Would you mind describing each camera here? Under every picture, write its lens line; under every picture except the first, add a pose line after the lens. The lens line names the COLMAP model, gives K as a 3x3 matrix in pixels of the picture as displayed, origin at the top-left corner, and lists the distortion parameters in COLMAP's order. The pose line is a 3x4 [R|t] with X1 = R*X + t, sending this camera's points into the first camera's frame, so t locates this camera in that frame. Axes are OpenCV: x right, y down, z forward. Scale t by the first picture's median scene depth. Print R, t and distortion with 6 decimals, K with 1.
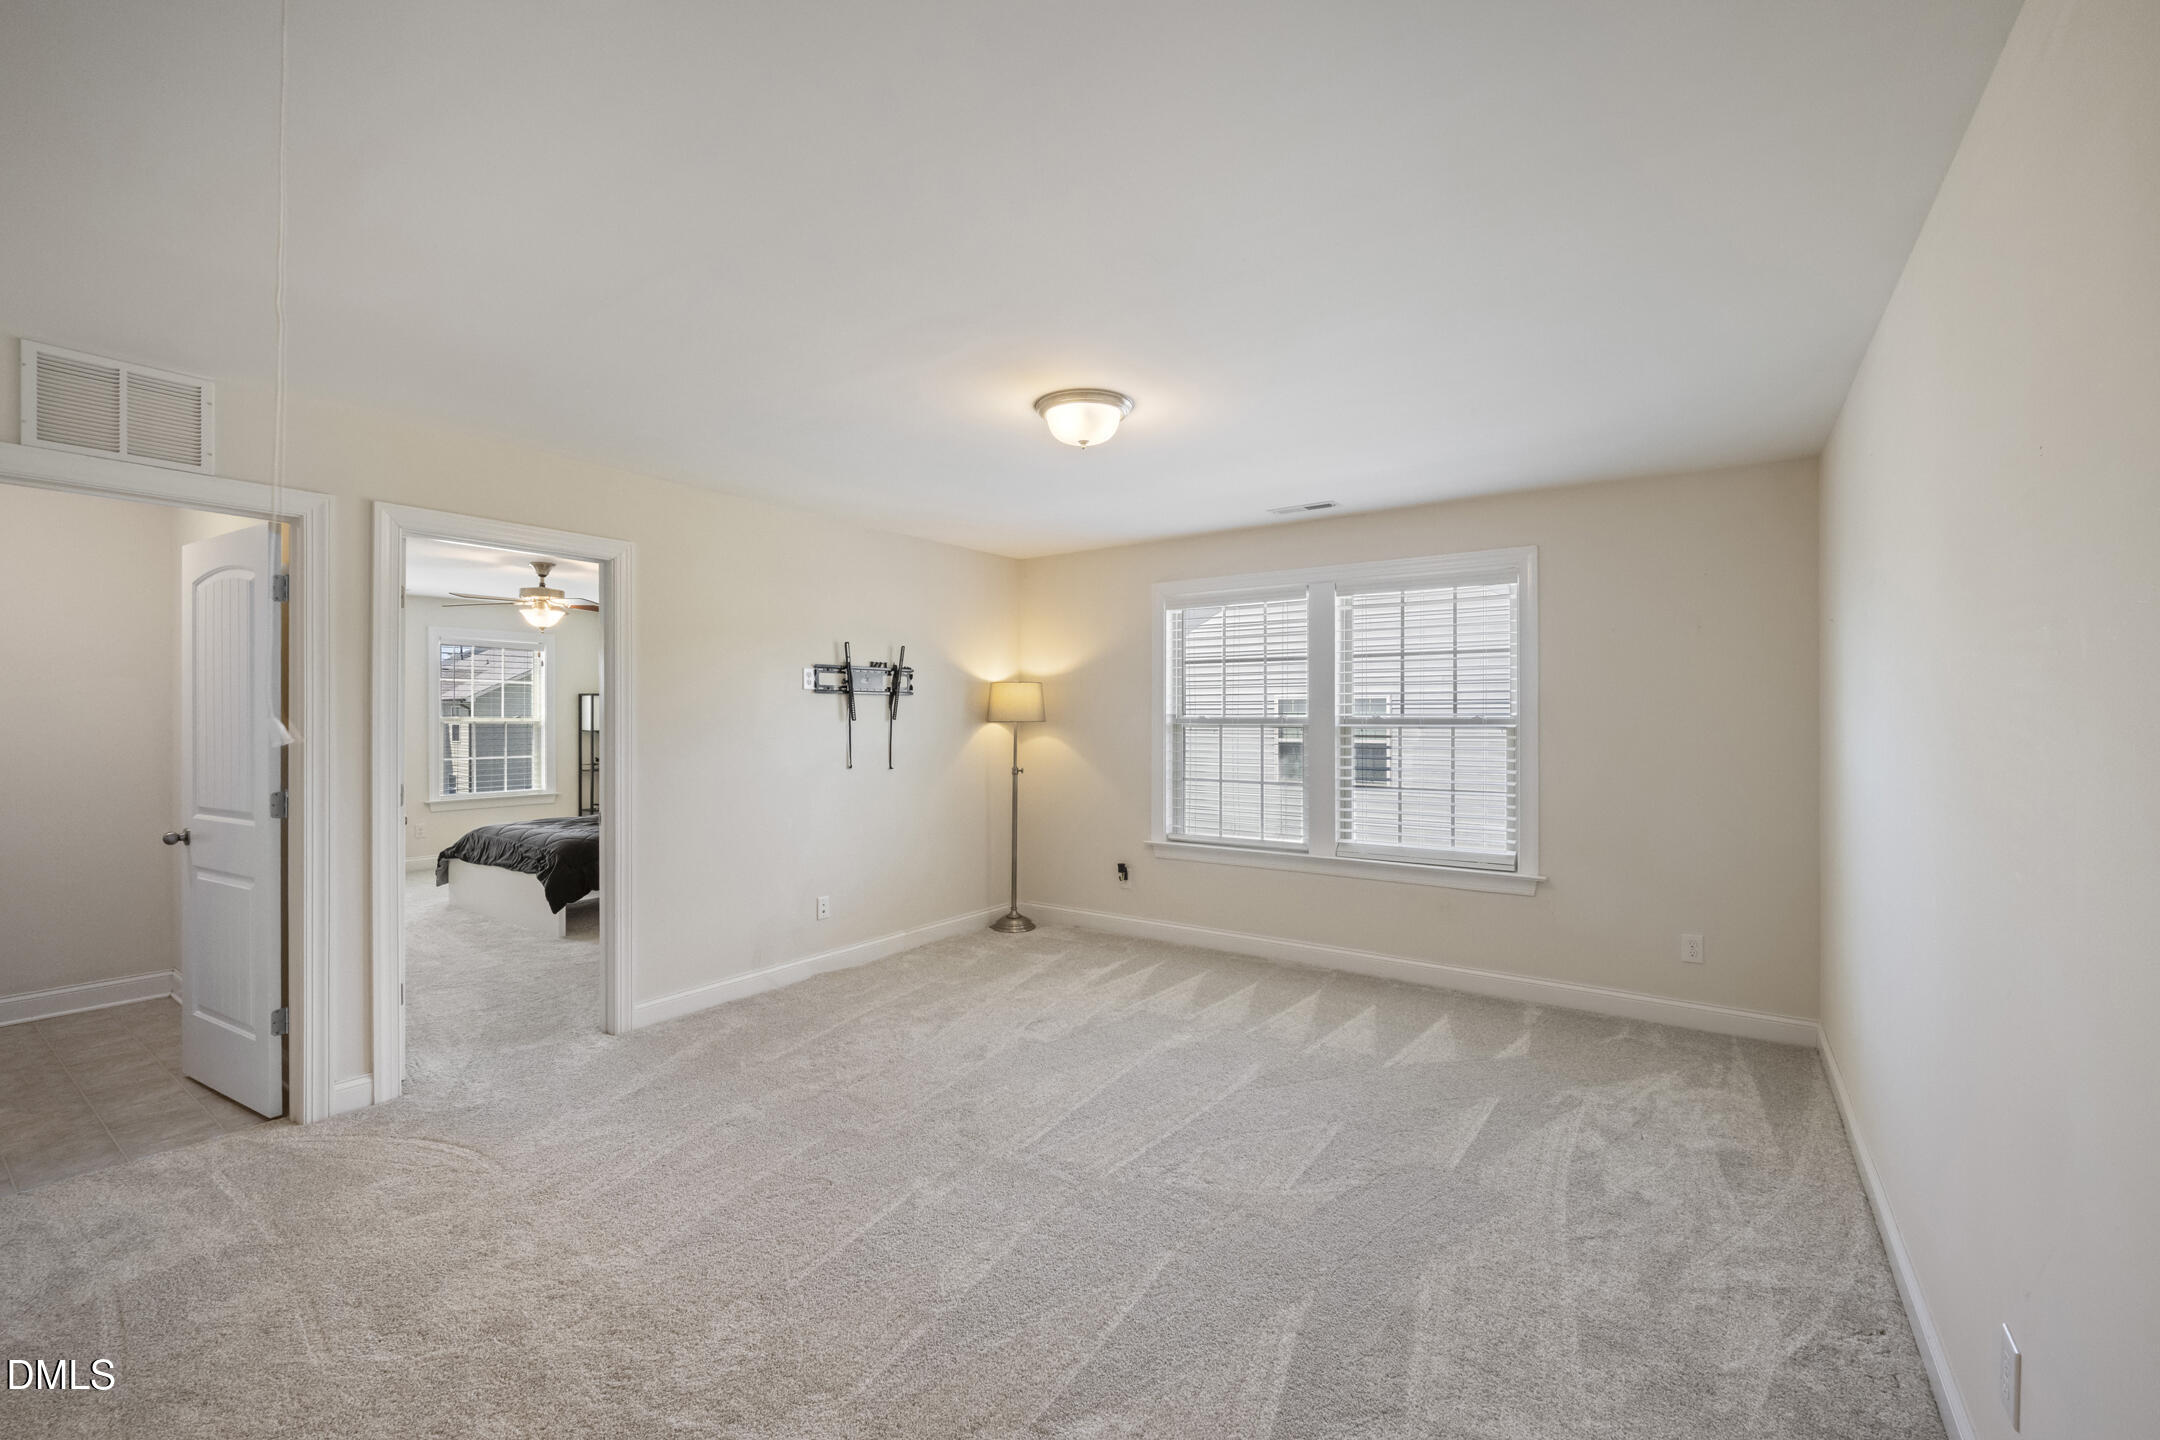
lens RADIAL K [[906.0, 0, 1074.9], [0, 906.0, 726.4], [0, 0, 1]] dist [-0.007761, 0.000363]
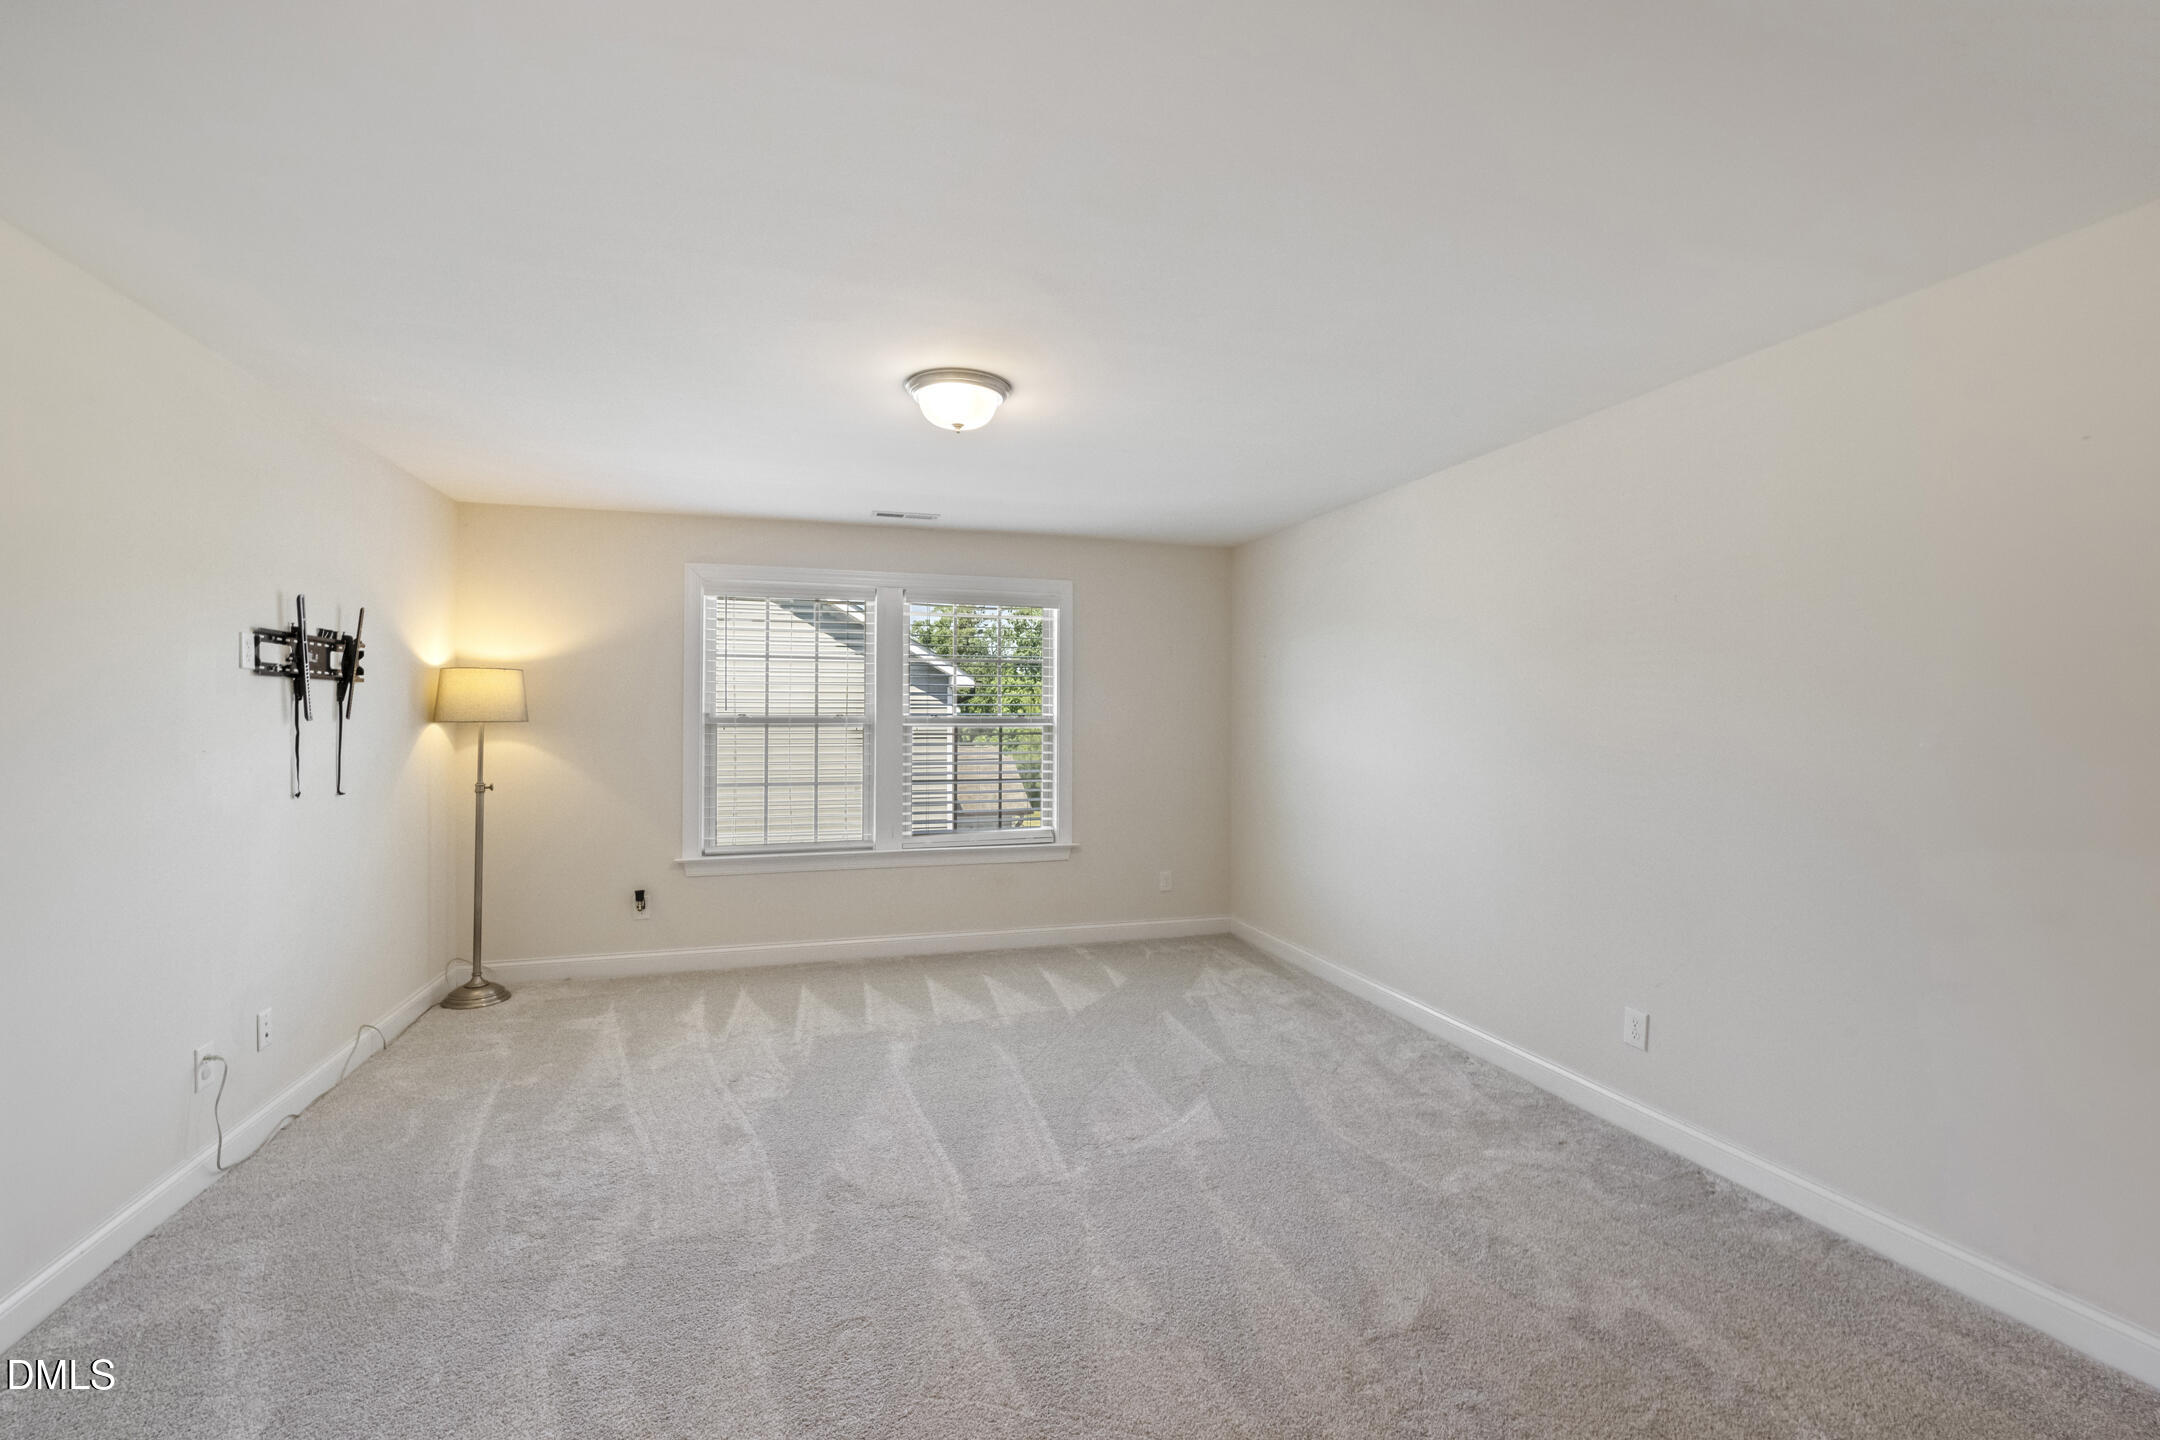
lens RADIAL K [[906.0, 0, 1030.9], [0, 906.0, 716.0], [0, 0, 1]] dist [-0.007761, 0.000363]
pose [[0.624469, 0.001375, 0.781049, -0.444944], [0.006567, 0.999954, -0.007012, -0.001941], [-0.781022, 0.009508, 0.624431, 0.227720]]
